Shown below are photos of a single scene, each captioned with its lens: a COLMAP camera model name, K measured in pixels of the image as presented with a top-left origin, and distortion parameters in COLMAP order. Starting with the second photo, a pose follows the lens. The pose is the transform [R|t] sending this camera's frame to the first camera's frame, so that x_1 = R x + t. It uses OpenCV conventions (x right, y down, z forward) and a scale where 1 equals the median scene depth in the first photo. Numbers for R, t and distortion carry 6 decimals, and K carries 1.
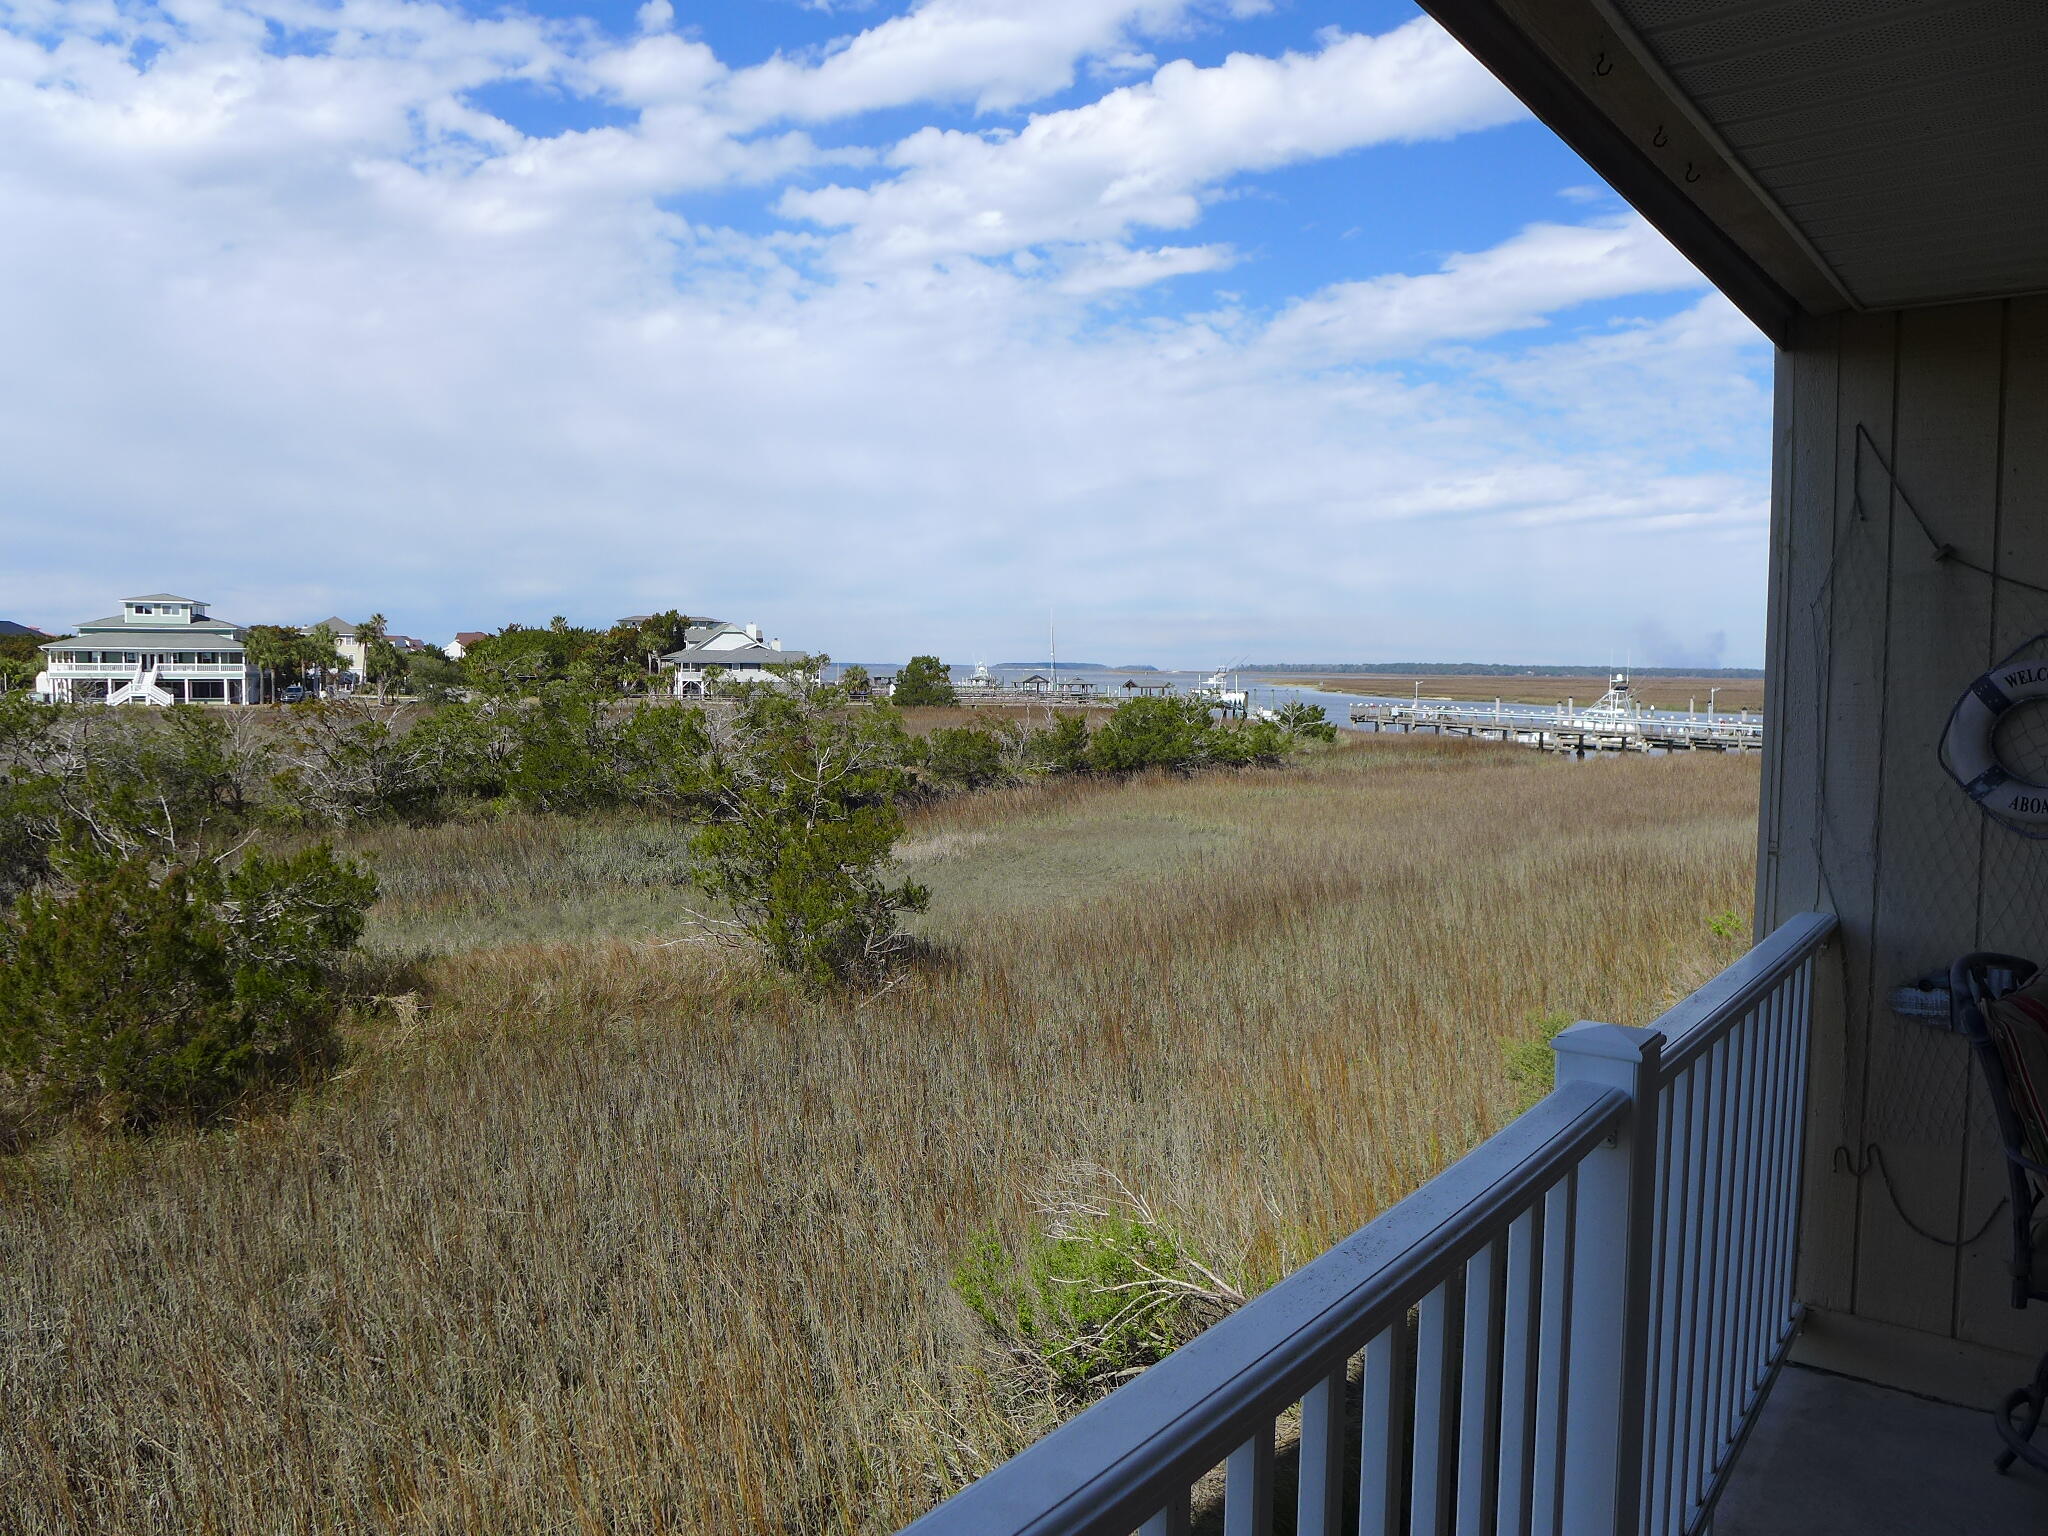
lens RADIAL K [[1505.2, 0, 1022.2], [0, 1505.2, 763.1], [0, 0, 1]] dist [-0.033849, 0.001106]
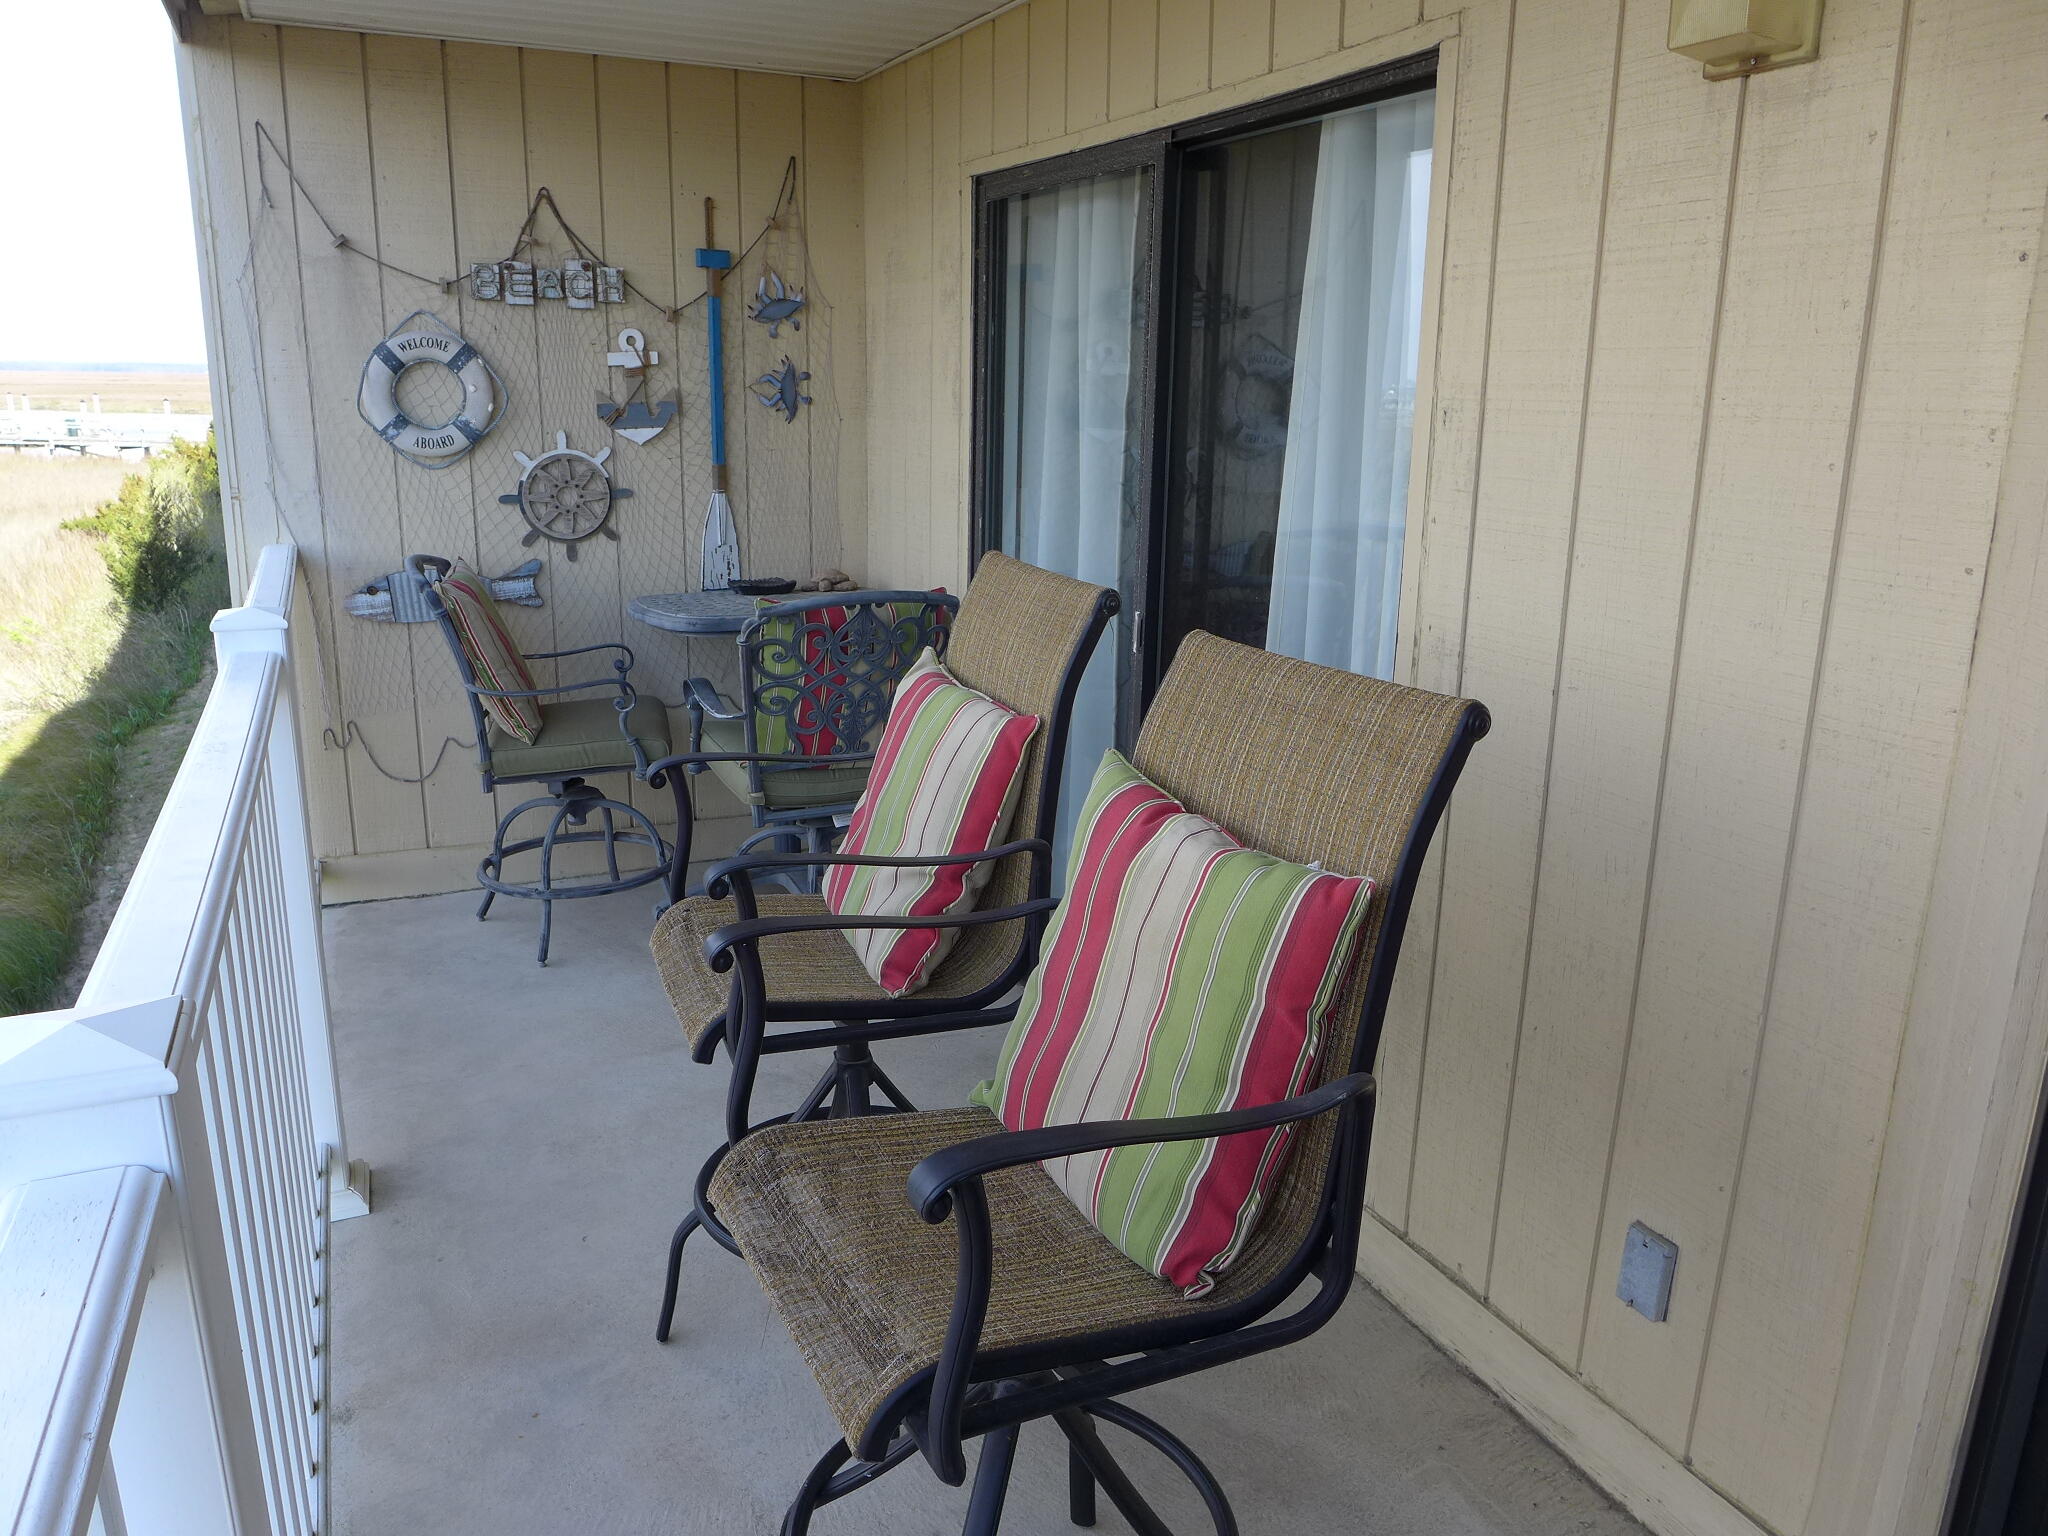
lens RADIAL K [[1505.2, 0, 1027.2], [0, 1505.2, 772.5], [0, 0, 1]] dist [-0.033849, 0.001106]
pose [[0.483279, -0.220257, 0.847307, -0.255606], [0.040664, 0.972437, 0.229592, 0.028680], [-0.874522, -0.076502, 0.478915, -0.134366]]
